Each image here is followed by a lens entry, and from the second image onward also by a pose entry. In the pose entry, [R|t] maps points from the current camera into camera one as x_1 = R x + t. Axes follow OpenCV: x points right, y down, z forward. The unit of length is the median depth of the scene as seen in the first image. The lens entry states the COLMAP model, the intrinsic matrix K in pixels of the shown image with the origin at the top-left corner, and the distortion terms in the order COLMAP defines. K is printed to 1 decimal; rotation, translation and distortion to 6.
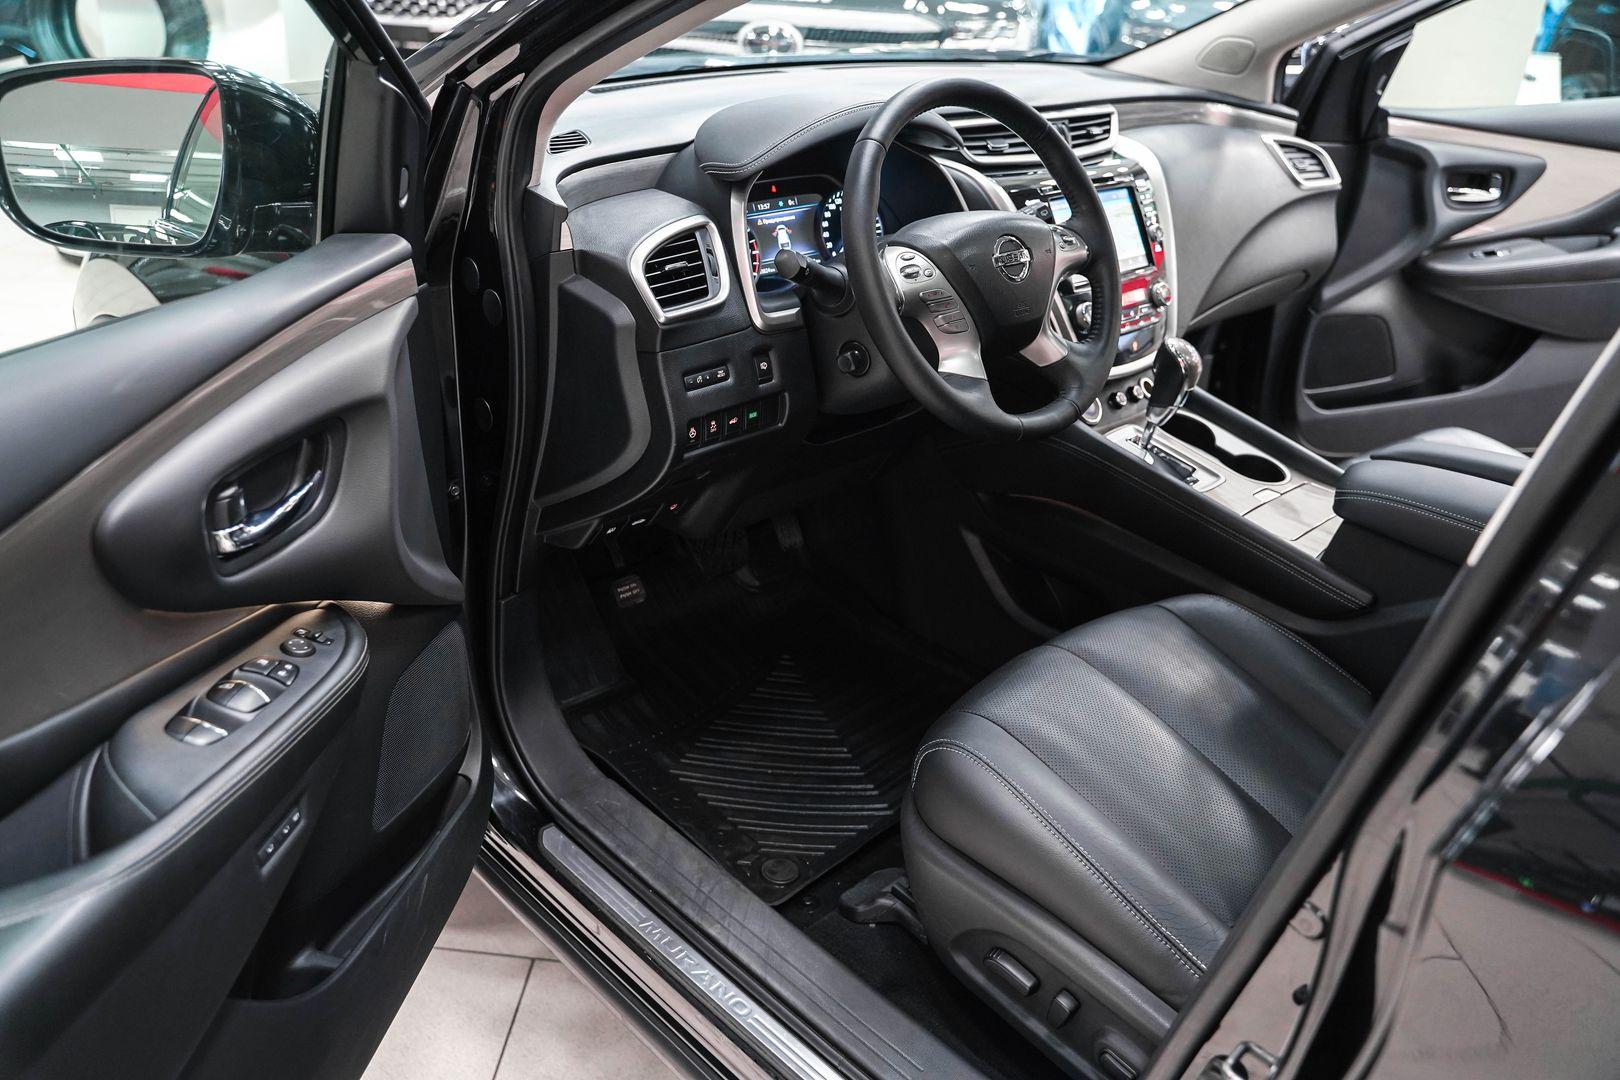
lens RADIAL K [[1312.8, 0, 795.2], [0, 1312.8, 536.0], [0, 0, 1]] dist [-0.116909, 0.093790]
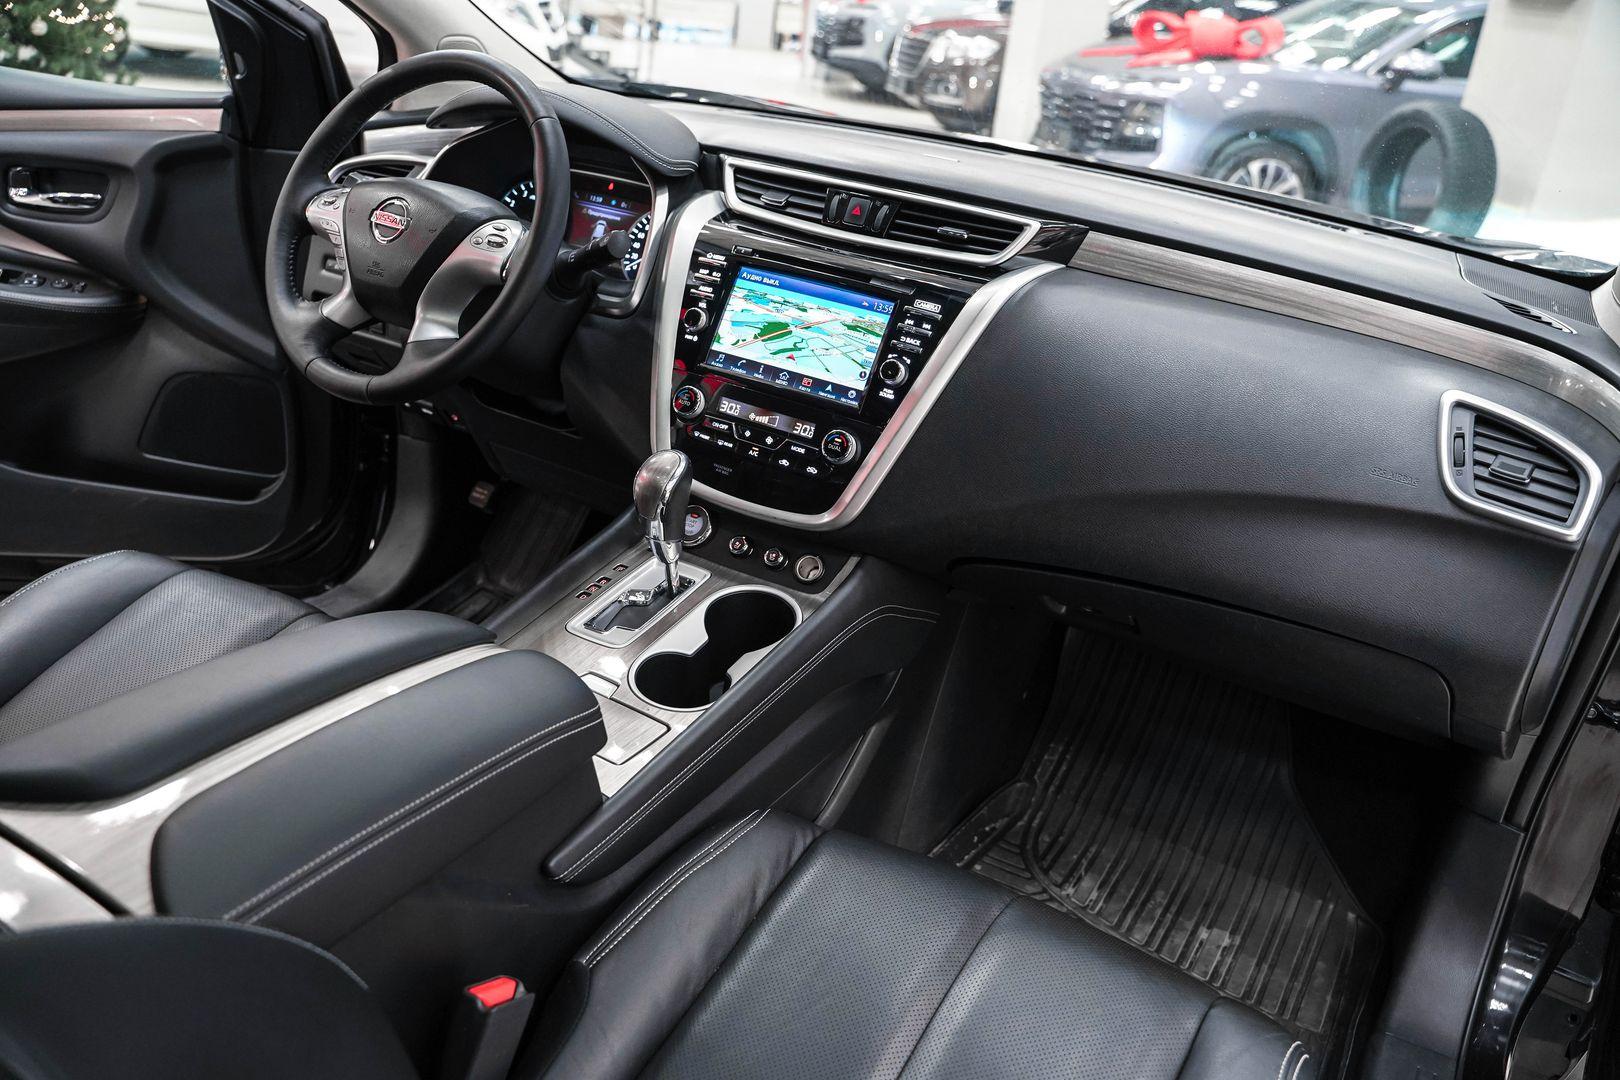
lens RADIAL K [[1312.8, 0, 810.6], [0, 1312.8, 534.5], [0, 0, 1]] dist [-0.116909, 0.093790]
pose [[0.297122, 0.370230, -0.880141, 1.003375], [-0.509937, 0.840835, 0.181550, -0.290463], [0.807269, 0.394874, 0.438625, 0.753884]]
